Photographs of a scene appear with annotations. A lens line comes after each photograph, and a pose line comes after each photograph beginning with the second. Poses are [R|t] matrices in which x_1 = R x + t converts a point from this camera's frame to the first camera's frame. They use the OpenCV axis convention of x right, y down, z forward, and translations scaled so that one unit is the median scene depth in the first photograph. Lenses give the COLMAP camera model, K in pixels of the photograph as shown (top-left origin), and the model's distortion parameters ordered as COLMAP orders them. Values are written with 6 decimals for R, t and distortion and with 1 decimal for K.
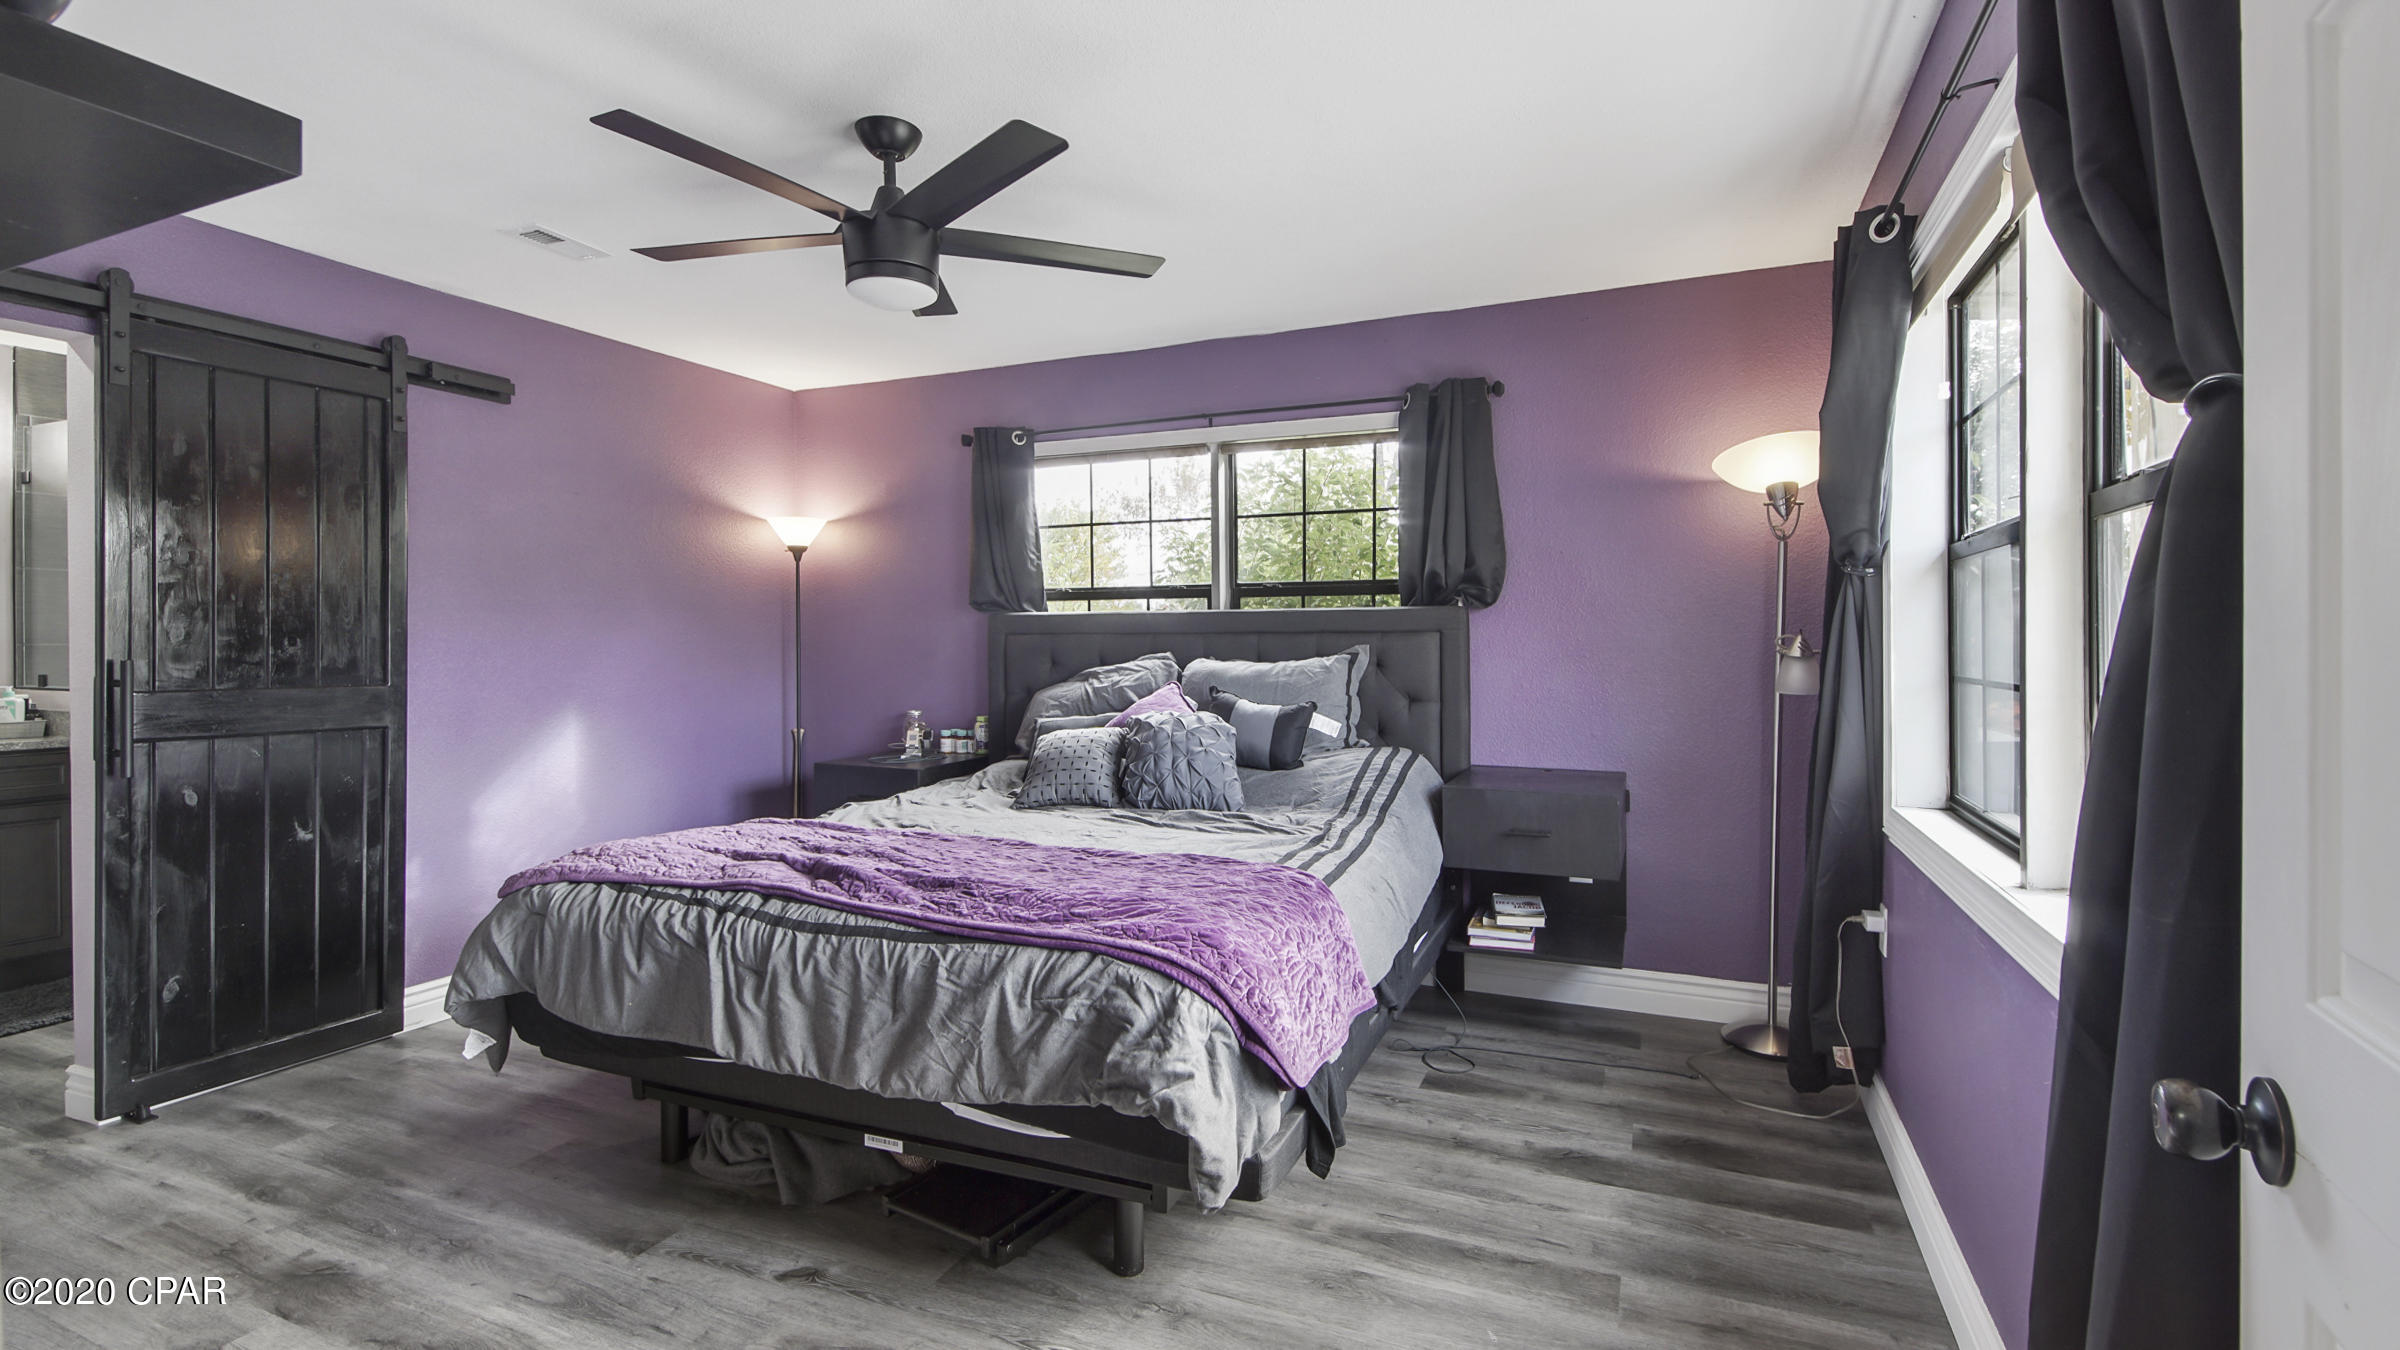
lens RADIAL K [[1066.7, 0, 1194.7], [0, 1066.7, 641.2], [0, 0, 1]] dist [0.000745, -0.000164]
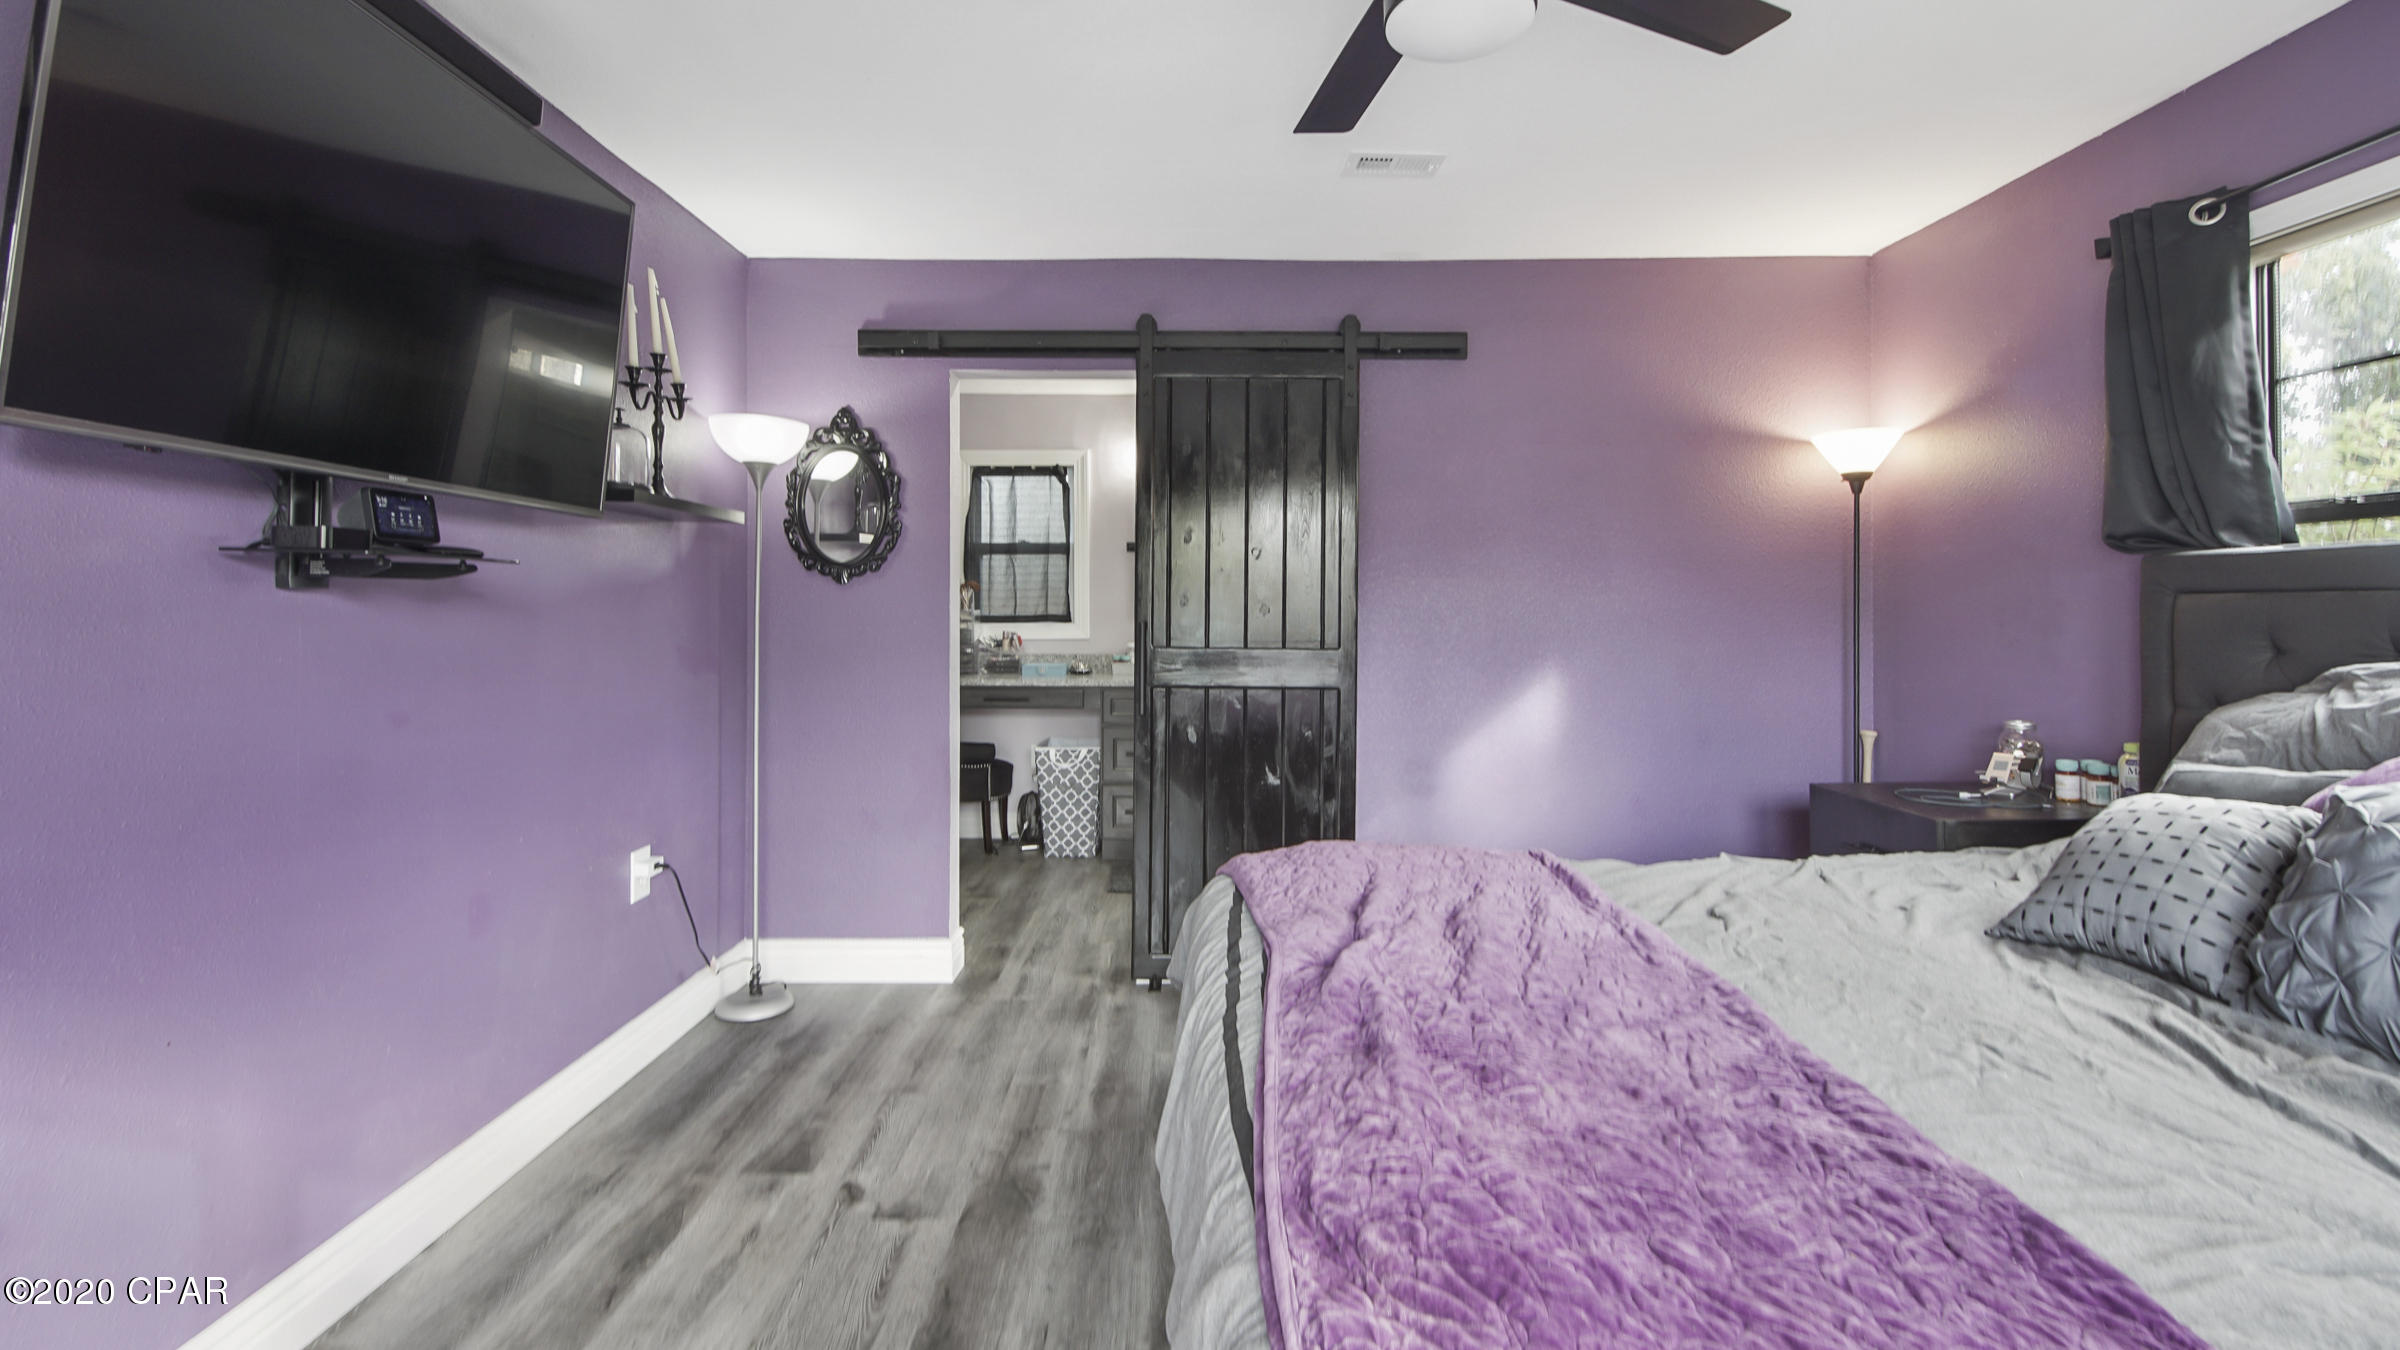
lens RADIAL K [[1066.6, 0, 1193.4], [0, 1066.6, 602.1], [0, 0, 1]] dist [0.000359, -0.000448]
pose [[0.386497, -0.005609, -0.922274, 0.131368], [0.000954, 0.999983, -0.005682, 0.000630], [0.922290, 0.001317, 0.386496, 0.380719]]
